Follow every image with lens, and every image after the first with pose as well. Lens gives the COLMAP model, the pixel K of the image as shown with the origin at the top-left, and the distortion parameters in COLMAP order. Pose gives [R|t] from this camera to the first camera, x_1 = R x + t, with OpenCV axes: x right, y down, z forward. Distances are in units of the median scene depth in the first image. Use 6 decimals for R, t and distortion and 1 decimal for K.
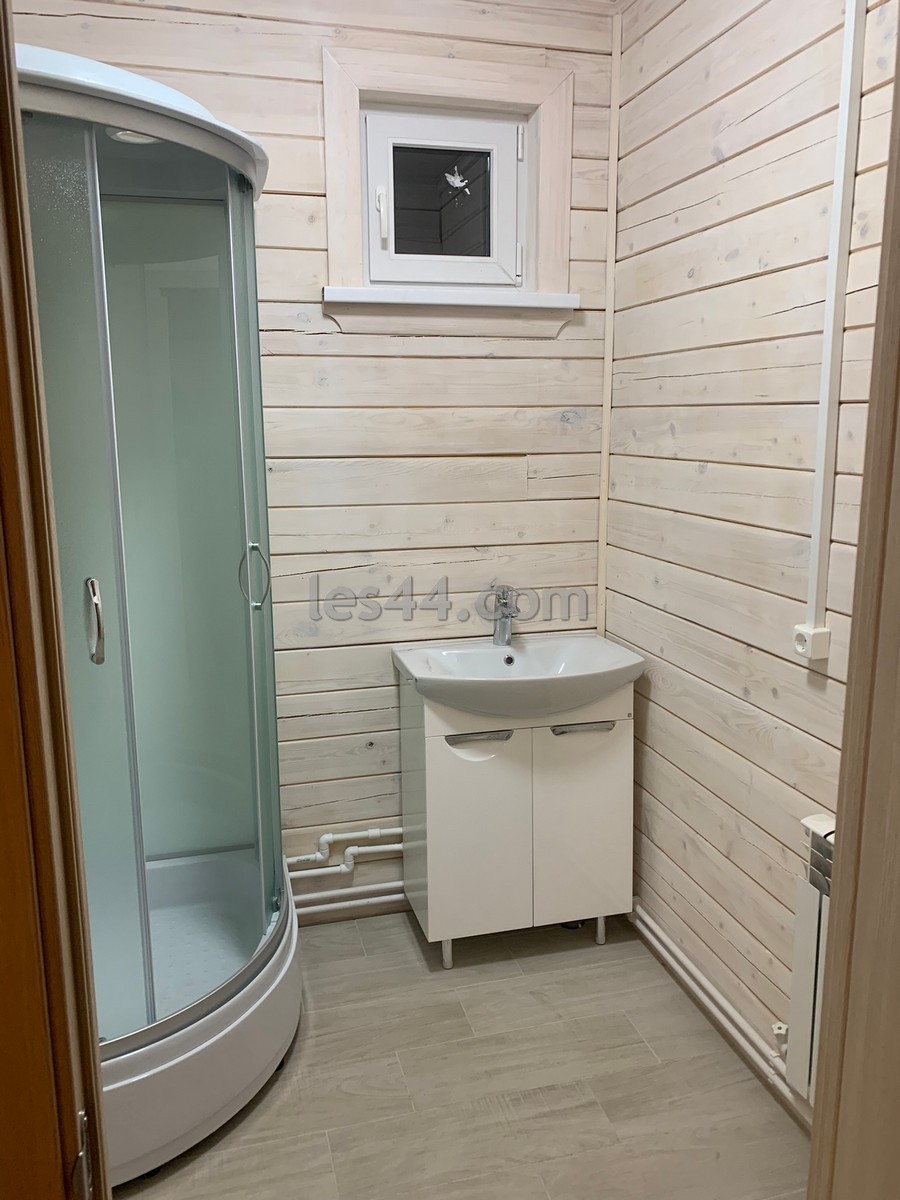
lens RADIAL K [[907.9, 0, 447.8], [0, 907.9, 591.9], [0, 0, 1]] dist [0.053699, -0.087538]
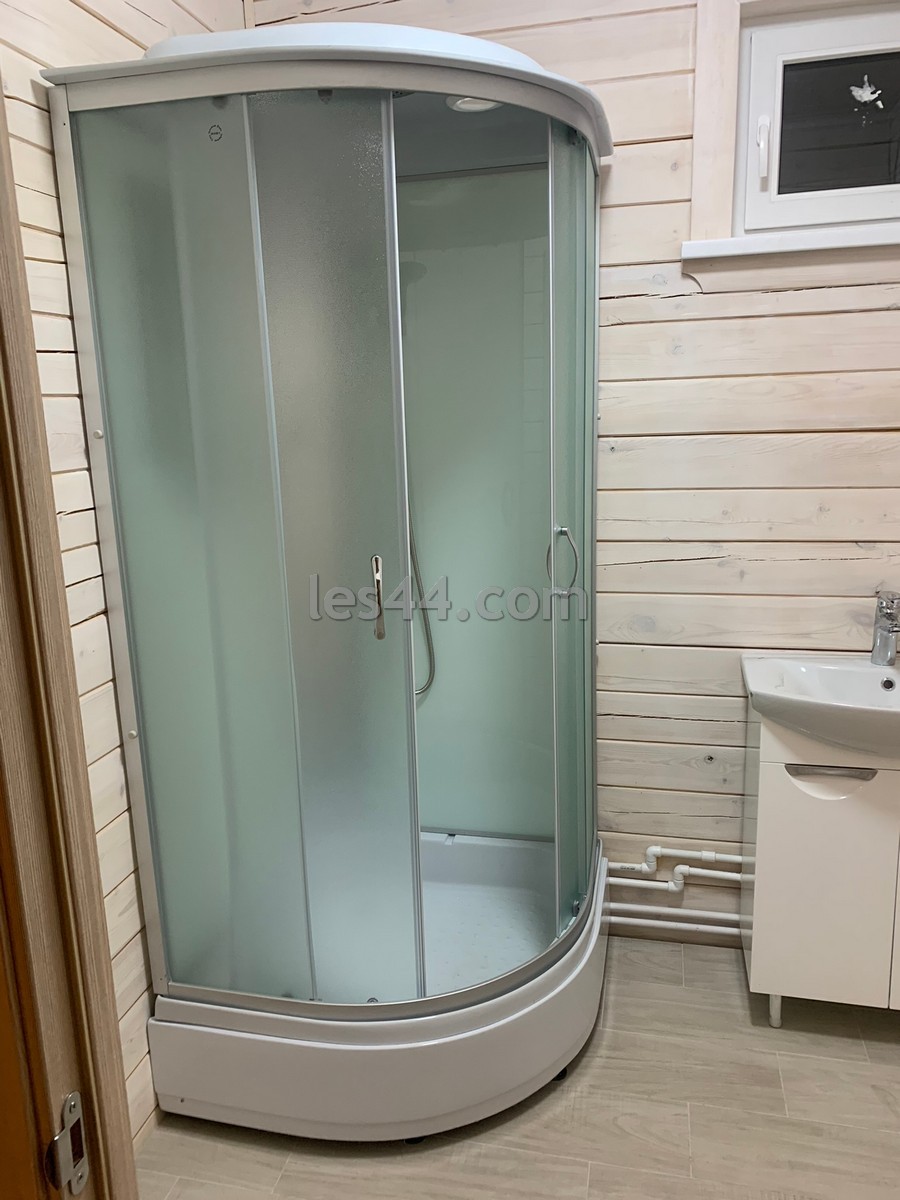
lens RADIAL K [[908.1, 0, 454.1], [0, 908.1, 608.5], [0, 0, 1]] dist [0.003447, 0.001015]
pose [[0.877057, 0.083233, -0.473120, 0.112217], [-0.065512, 0.996398, 0.053845, -0.011156], [0.475897, -0.016230, 0.879351, 0.105166]]
